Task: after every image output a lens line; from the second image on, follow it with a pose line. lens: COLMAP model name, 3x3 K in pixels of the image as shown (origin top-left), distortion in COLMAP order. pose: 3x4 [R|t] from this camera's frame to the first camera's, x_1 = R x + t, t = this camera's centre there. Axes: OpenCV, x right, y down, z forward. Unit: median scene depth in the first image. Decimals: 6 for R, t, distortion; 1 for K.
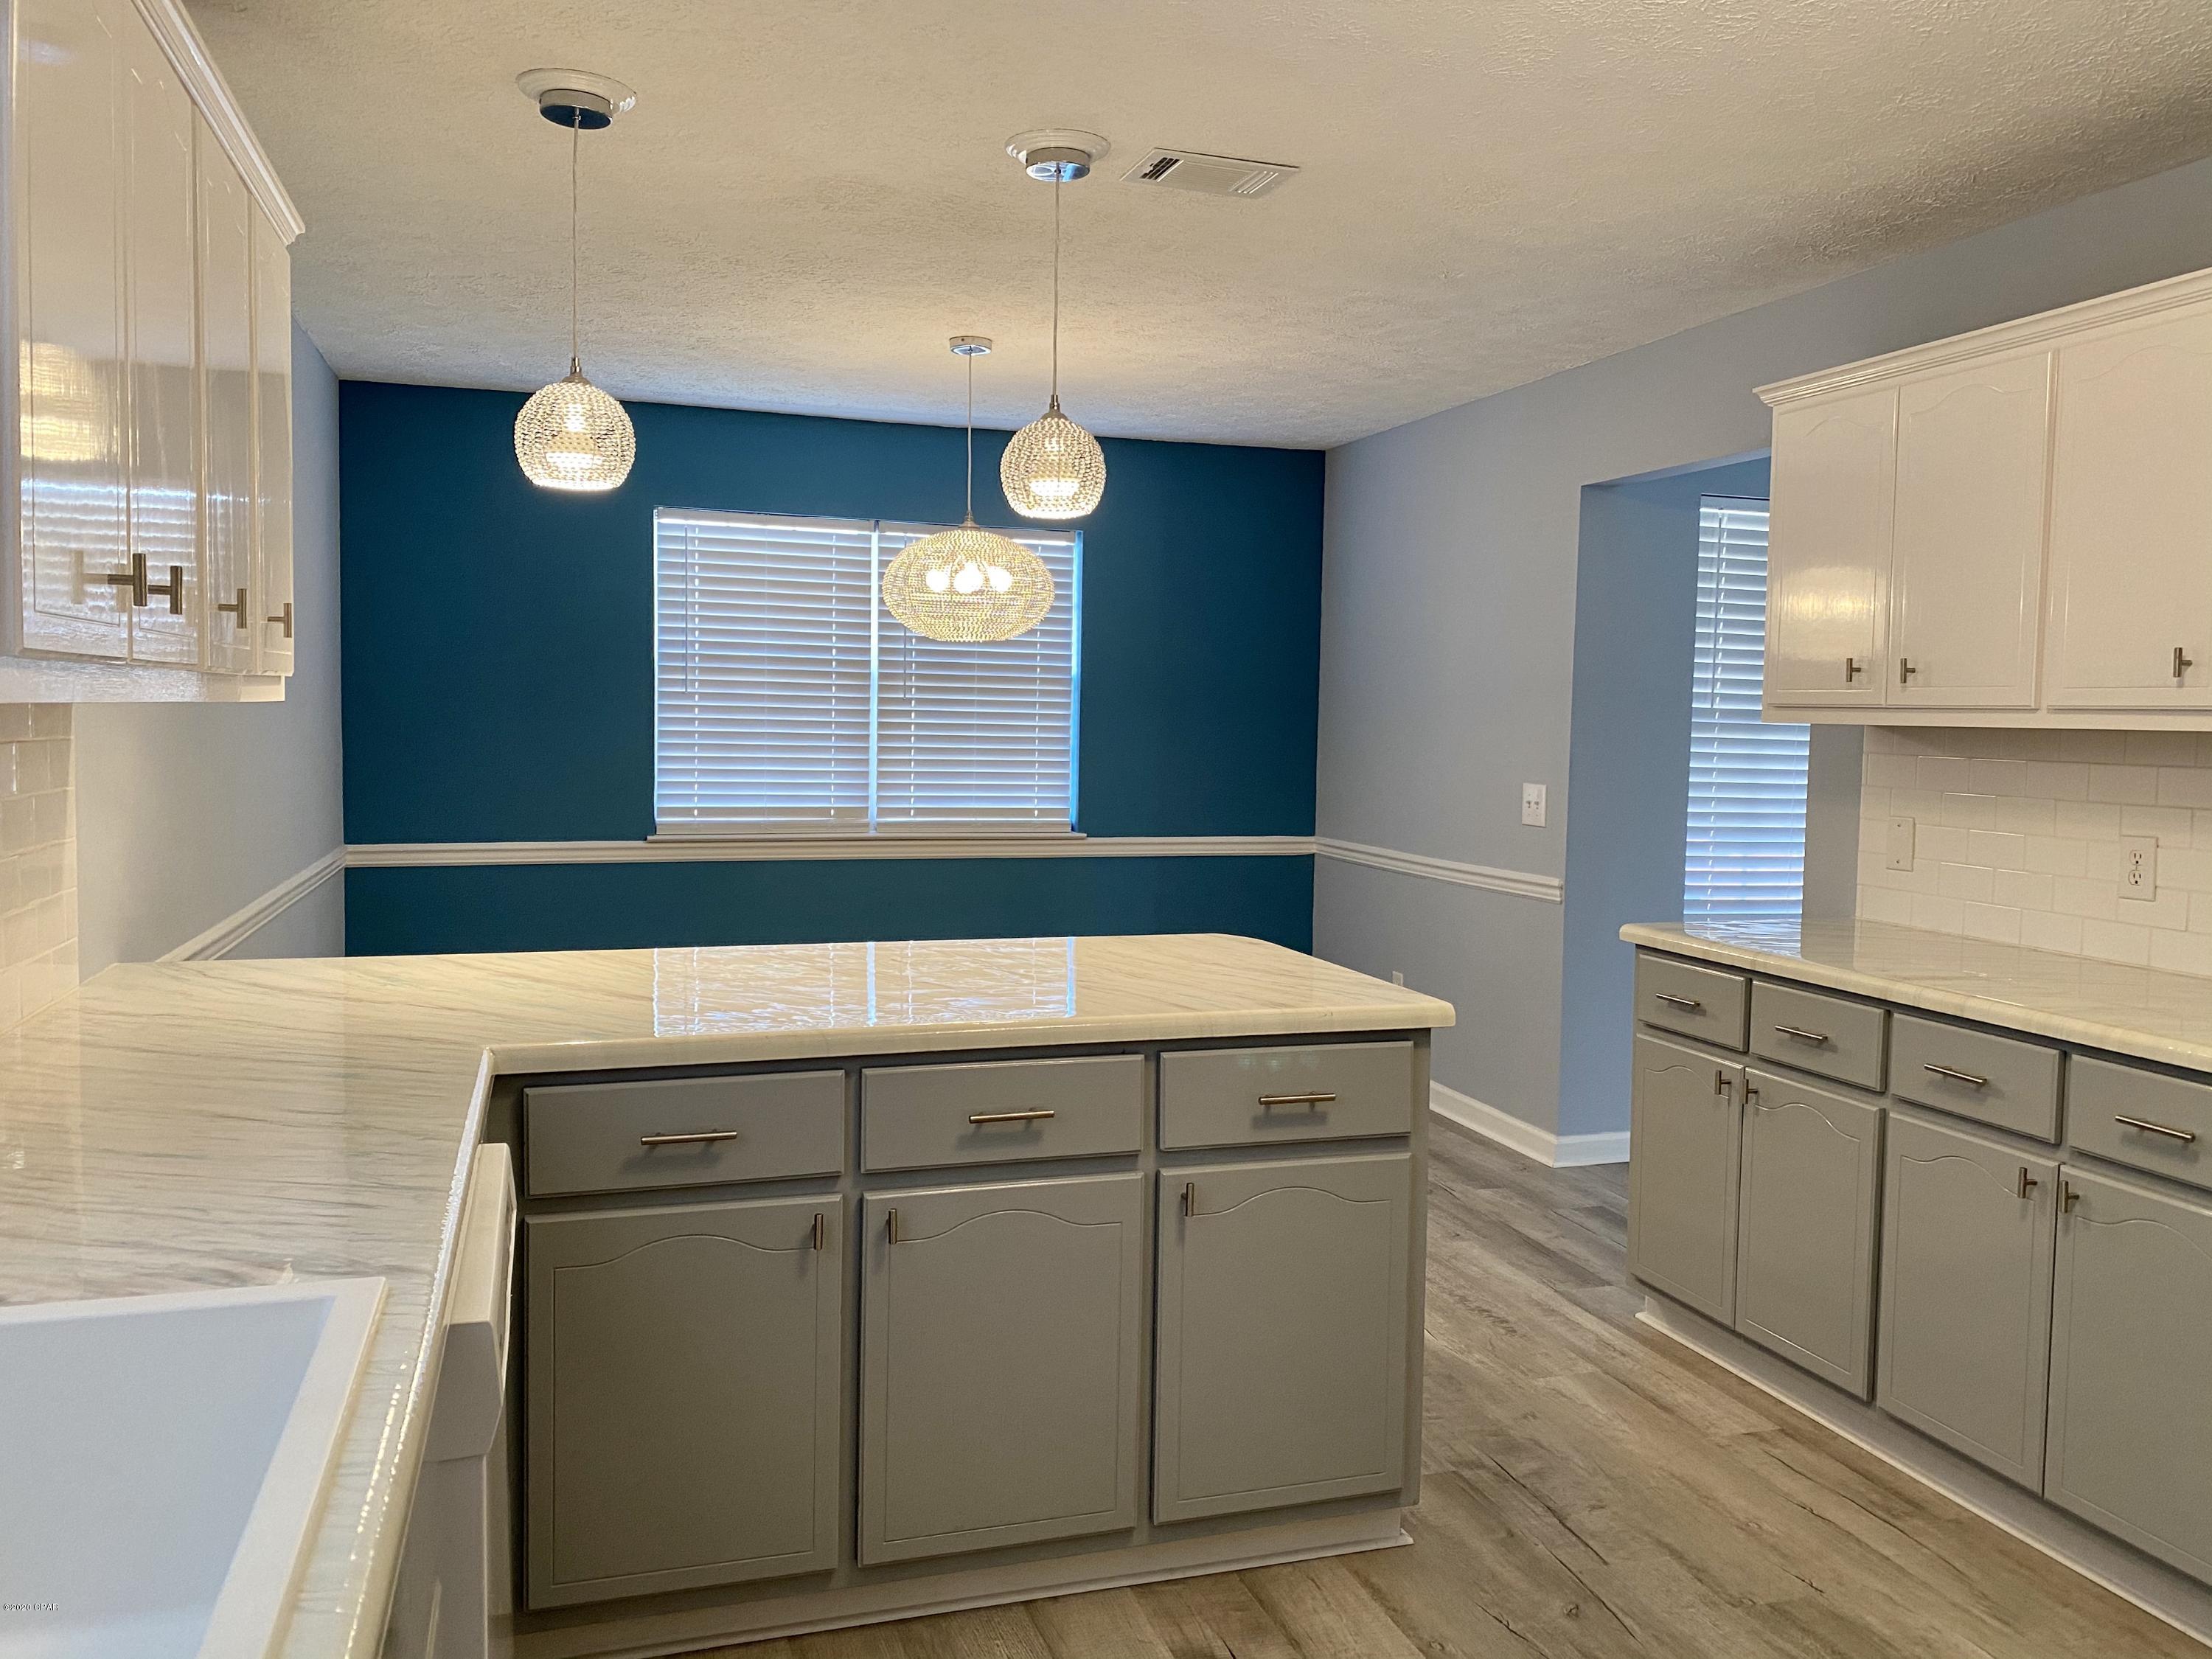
lens RADIAL K [[1702.3, 0, 1103.7], [0, 1702.3, 822.1], [0, 0, 1]] dist [0.020956, -0.003442]
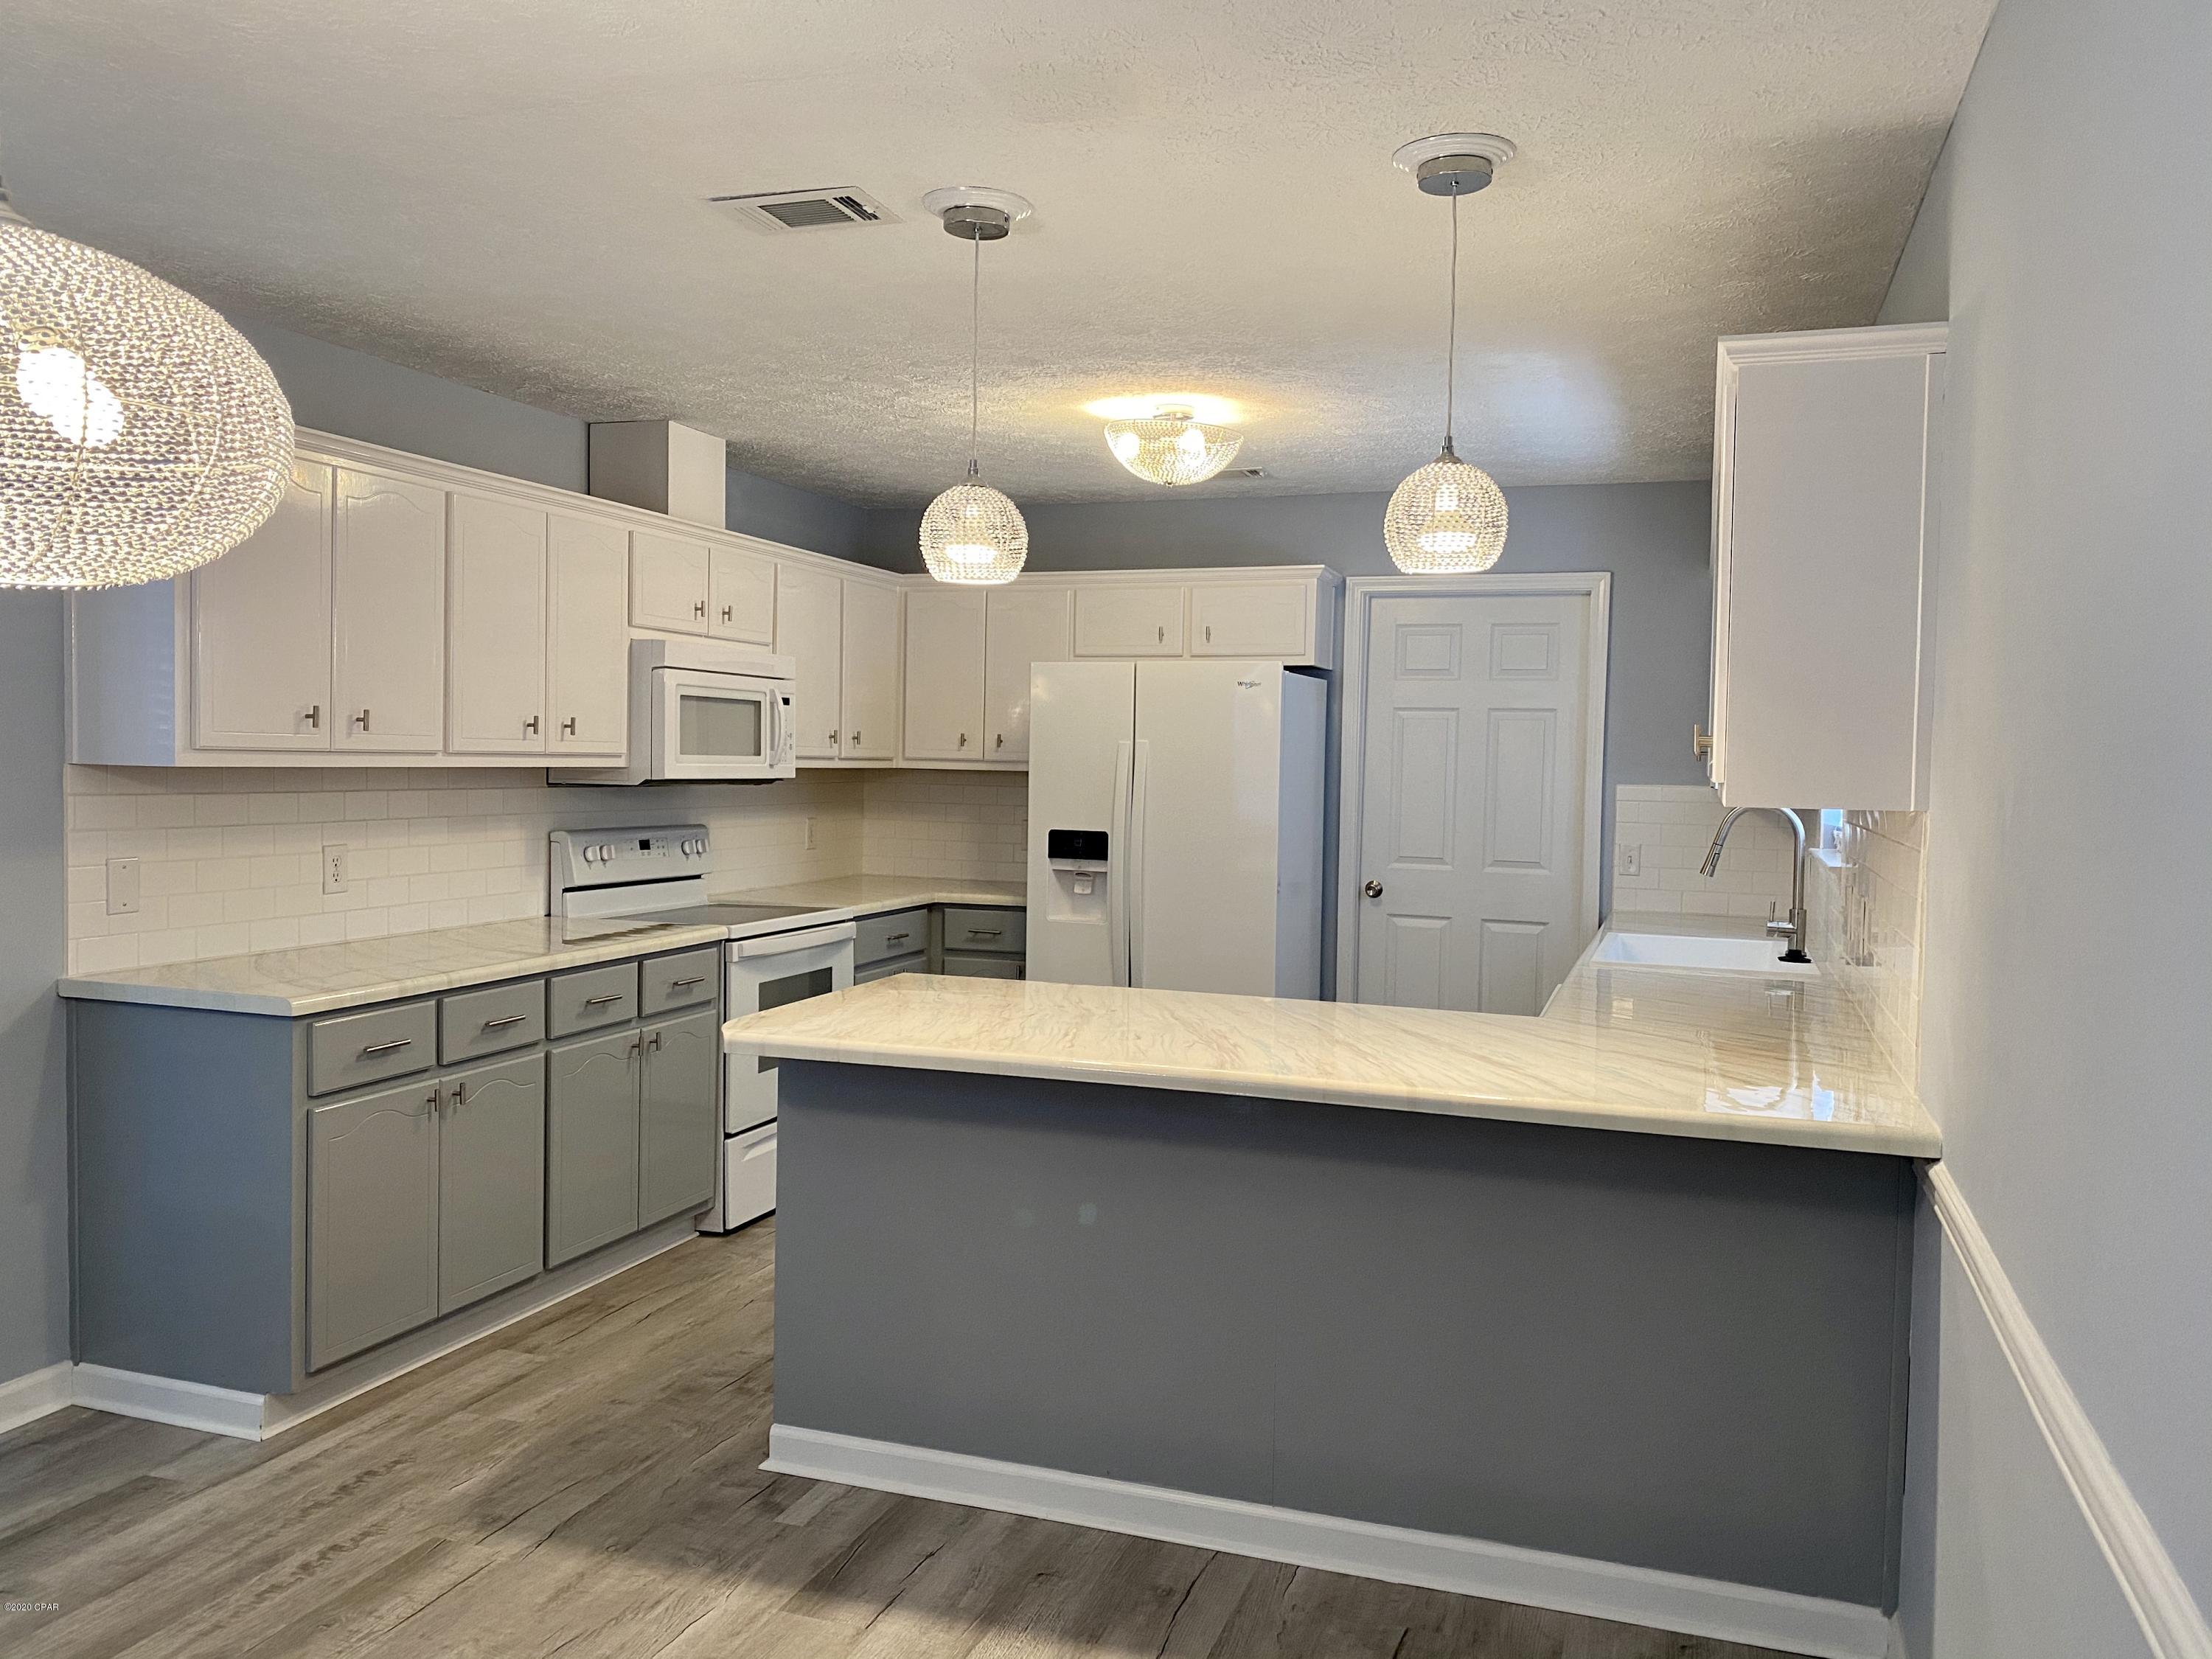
lens RADIAL K [[1679.4, 0, 1116.6], [0, 1679.4, 852.0], [0, 0, 1]] dist [0.109609, -0.181774]
pose [[-0.801053, -0.067012, 0.594830, -0.638572], [0.006716, 0.992645, 0.120872, -0.136710], [-0.598555, 0.100820, -0.794712, 1.631831]]
